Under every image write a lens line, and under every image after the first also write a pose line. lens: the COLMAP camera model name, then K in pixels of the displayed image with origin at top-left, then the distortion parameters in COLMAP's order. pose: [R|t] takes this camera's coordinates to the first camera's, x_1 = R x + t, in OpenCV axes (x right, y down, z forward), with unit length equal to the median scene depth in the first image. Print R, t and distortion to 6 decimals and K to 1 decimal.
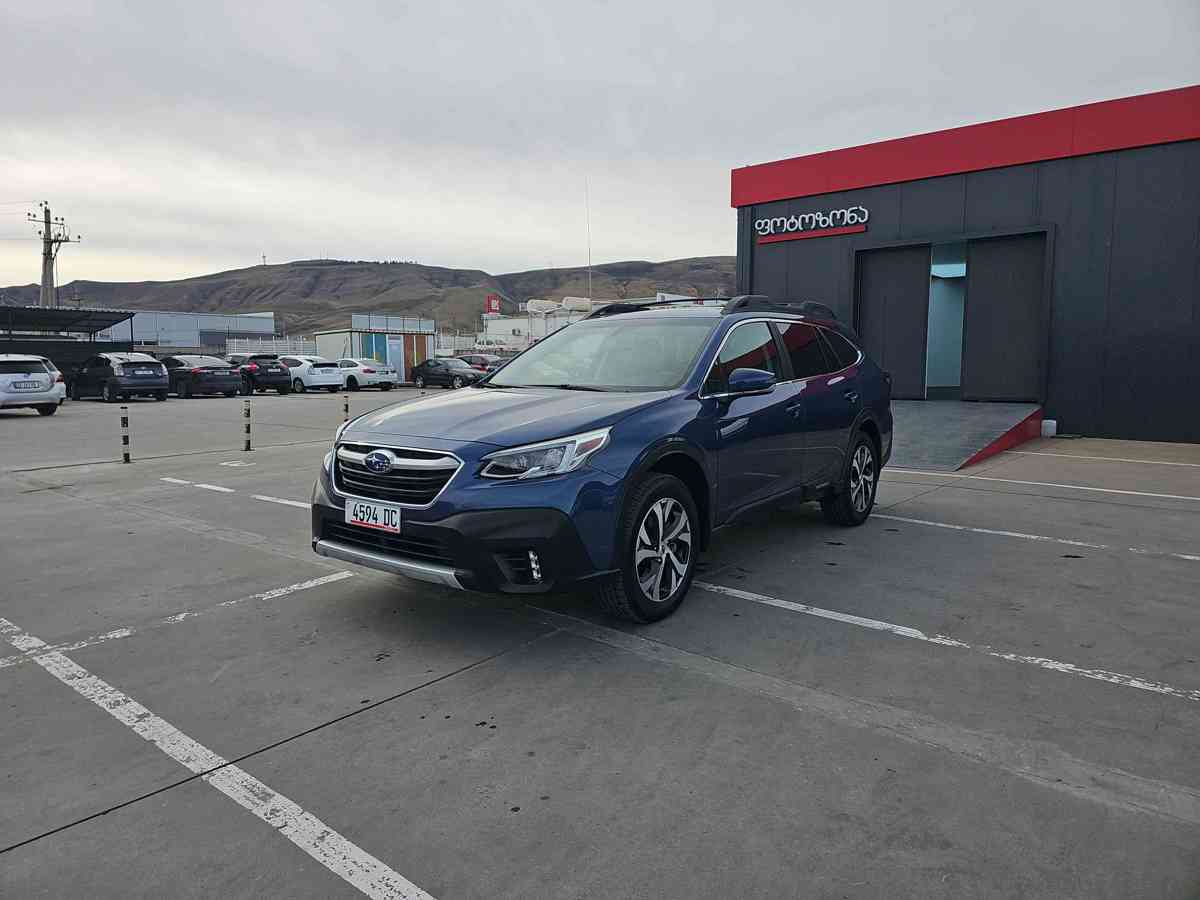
lens RADIAL K [[786.7, 0, 562.9], [0, 786.7, 435.3], [0, 0, 1]] dist [0.078834, -0.074124]
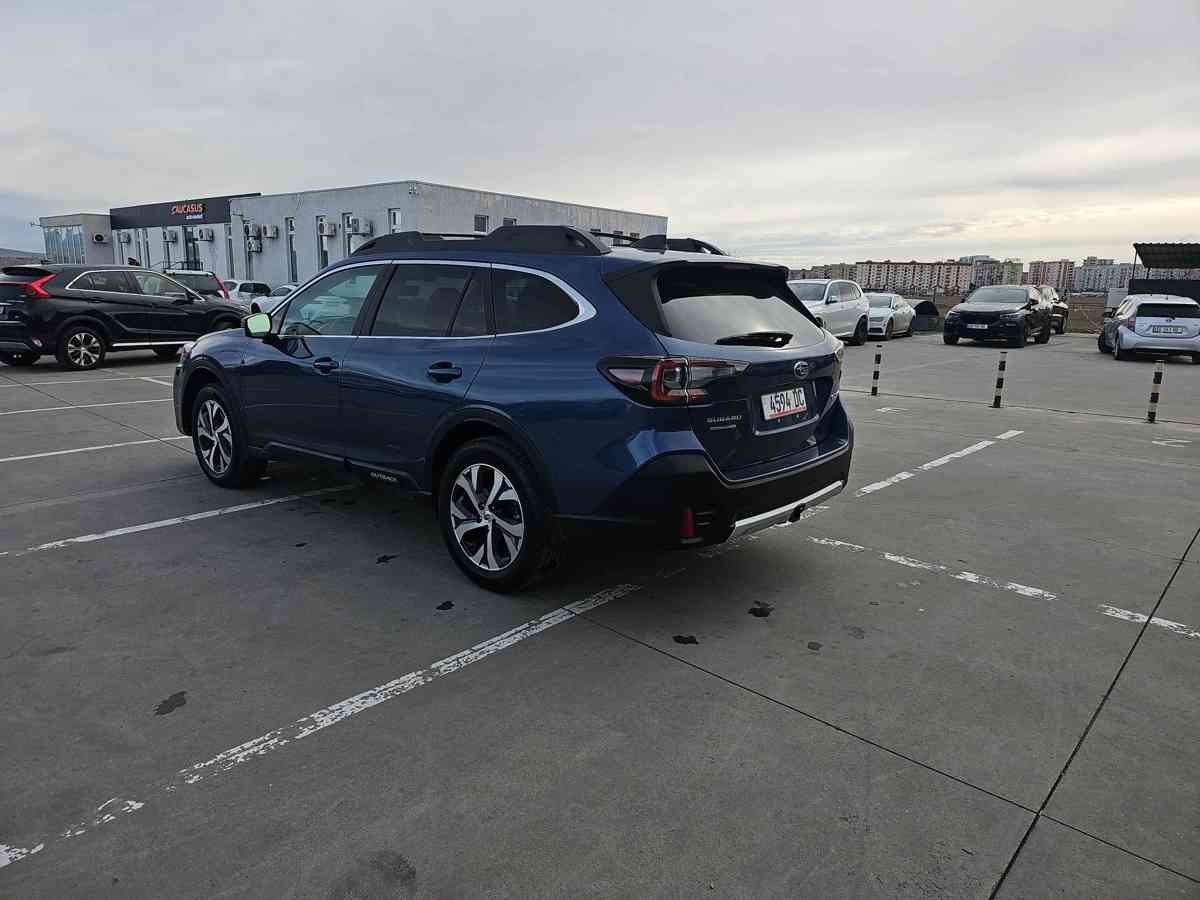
lens RADIAL K [[765.6, 0, 600.0], [0, 765.6, 450.0], [0, 0, 1]] dist [0.063424, -0.057322]
pose [[-0.028852, 0.206490, -0.978023, 1.505754], [-0.112977, 0.971487, 0.208442, -0.203925], [0.993179, 0.116509, -0.004701, 1.740748]]
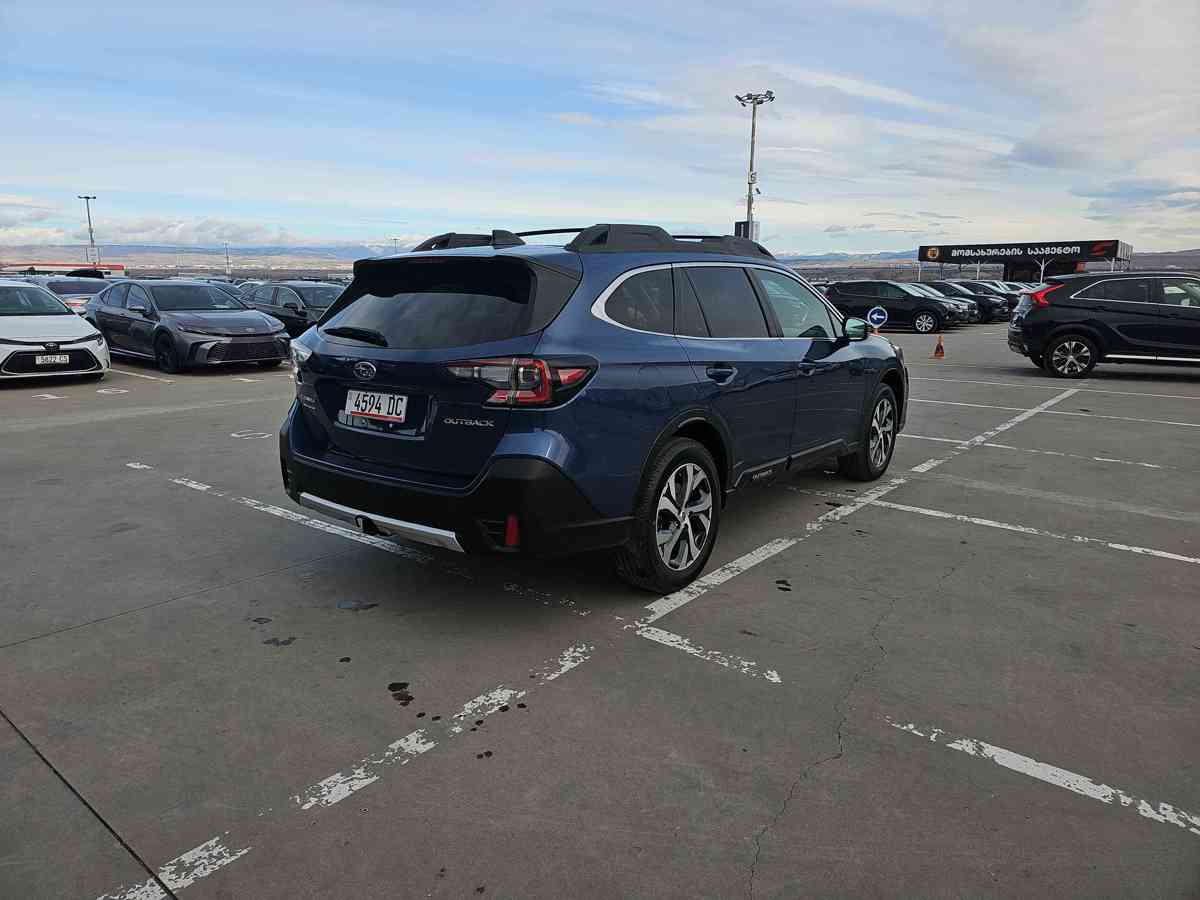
lens RADIAL K [[789.8, 0, 600.0], [0, 789.8, 450.0], [0, 0, 1]] dist [0.083898, -0.076803]
pose [[-0.999682, 0.005152, -0.024679, 0.359969], [-0.002317, 0.955978, 0.293428, -0.306617], [0.025105, 0.293392, -0.955663, 2.822408]]
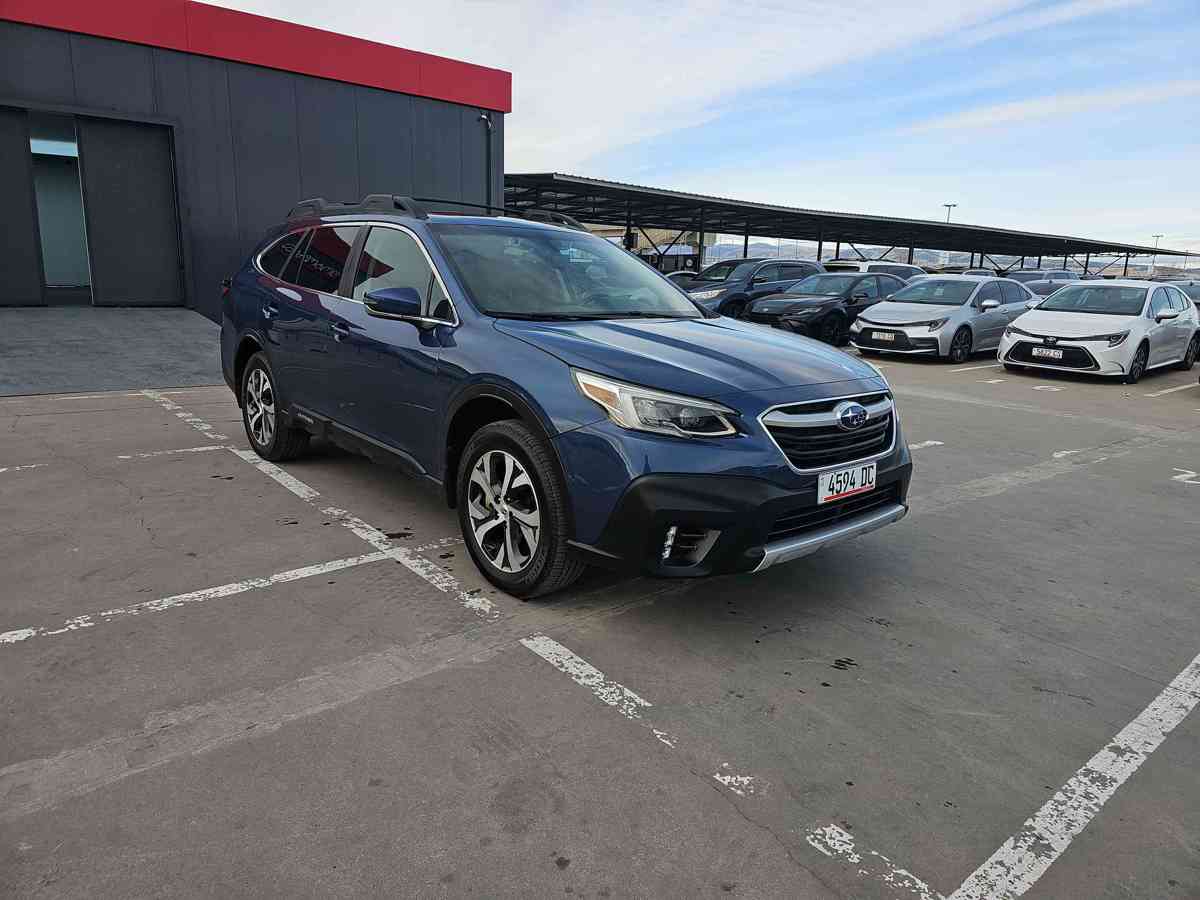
lens RADIAL K [[789.8, 0, 600.0], [0, 789.8, 450.0], [0, 0, 1]] dist [0.083898, -0.076803]
pose [[0.159656, -0.205028, 0.965647, -1.049757], [0.059781, 0.978407, 0.197853, -0.108476], [-0.985361, 0.026139, 0.168465, 1.081502]]
